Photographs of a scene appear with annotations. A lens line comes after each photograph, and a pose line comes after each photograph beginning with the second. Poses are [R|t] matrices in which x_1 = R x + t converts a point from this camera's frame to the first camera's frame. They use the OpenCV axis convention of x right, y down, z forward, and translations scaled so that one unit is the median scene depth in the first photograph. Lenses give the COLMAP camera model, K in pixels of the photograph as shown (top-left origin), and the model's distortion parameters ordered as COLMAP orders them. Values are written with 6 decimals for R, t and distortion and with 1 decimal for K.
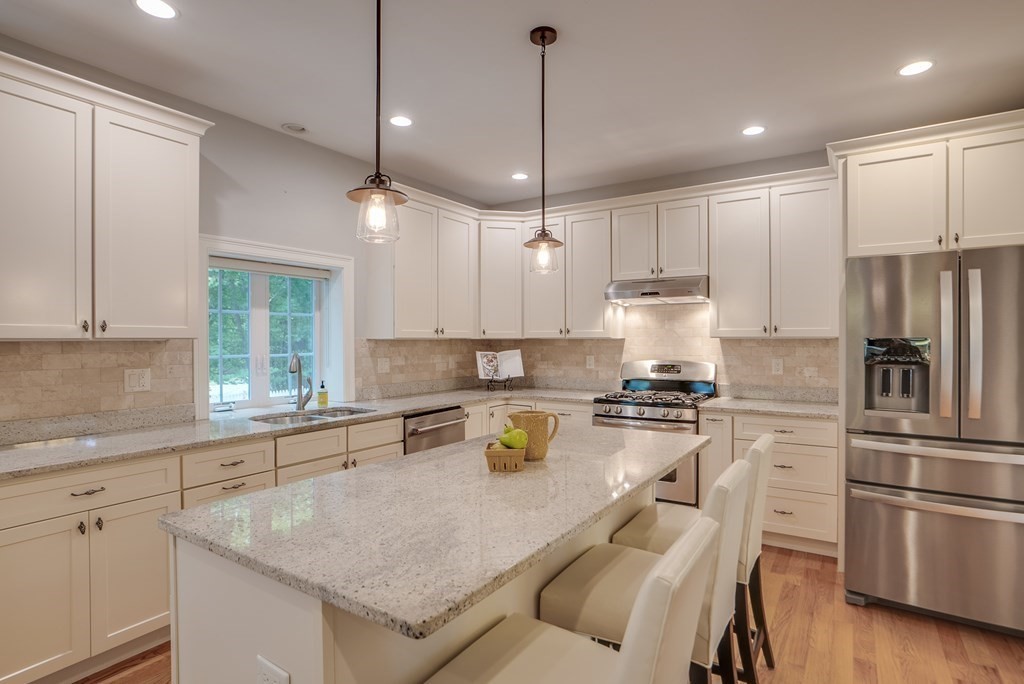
lens RADIAL K [[537.7, 0, 512.7], [0, 537.7, 342.7], [0, 0, 1]] dist [-0.007993, -0.000378]
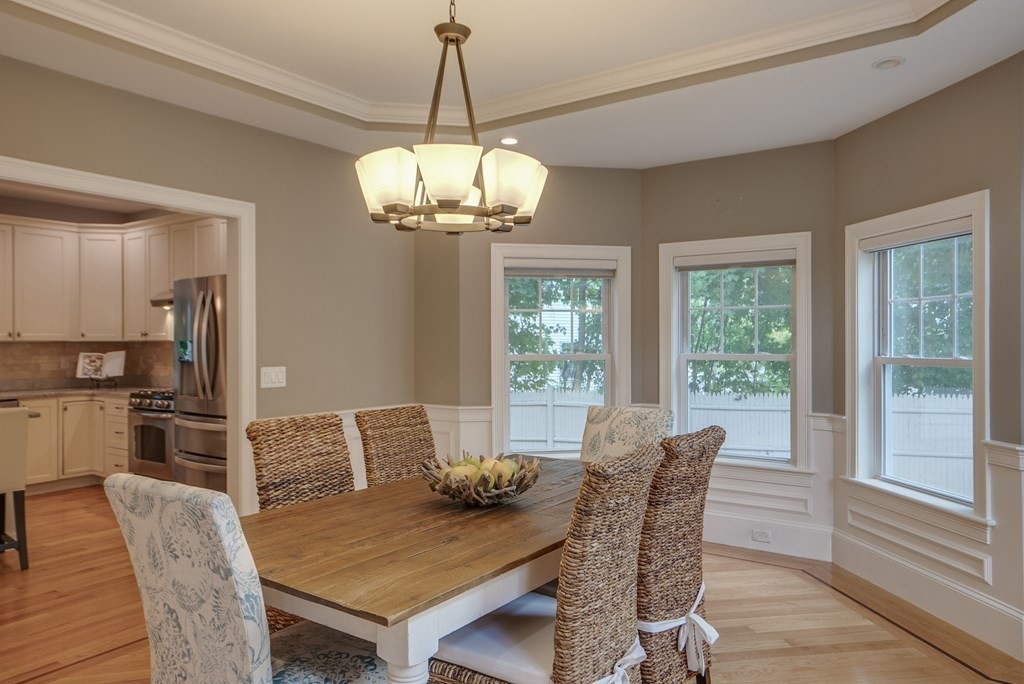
lens RADIAL K [[673.3, 0, 516.8], [0, 673.3, 340.6], [0, 0, 1]] dist [-0.024570, 0.000924]
pose [[0.999985, 0.000167, -0.005405, 0.907060], [-0.000212, 0.999966, -0.008226, 0.002706], [0.005403, 0.008227, 0.999952, -0.381283]]
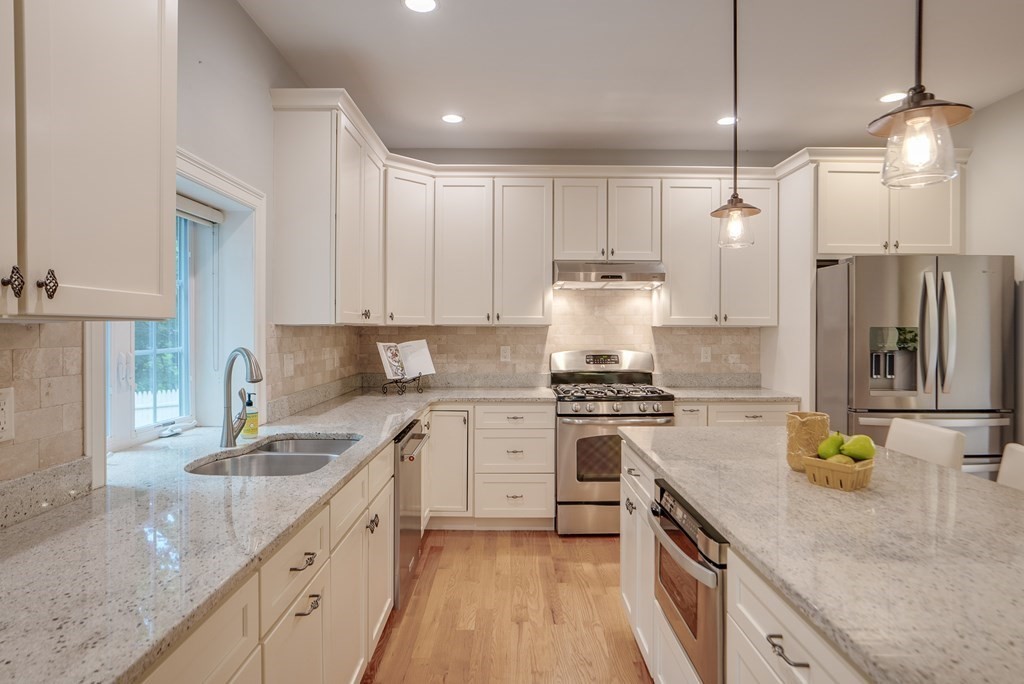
lens RADIAL K [[585.5, 0, 512.0], [0, 585.5, 334.5], [0, 0, 1]] dist [-0.019185, -0.000541]
pose [[0.830387, -0.001955, 0.557183, -0.398260], [-0.001465, 0.999983, 0.005692, 0.000580], [-0.557185, -0.005543, 0.830370, 0.250563]]
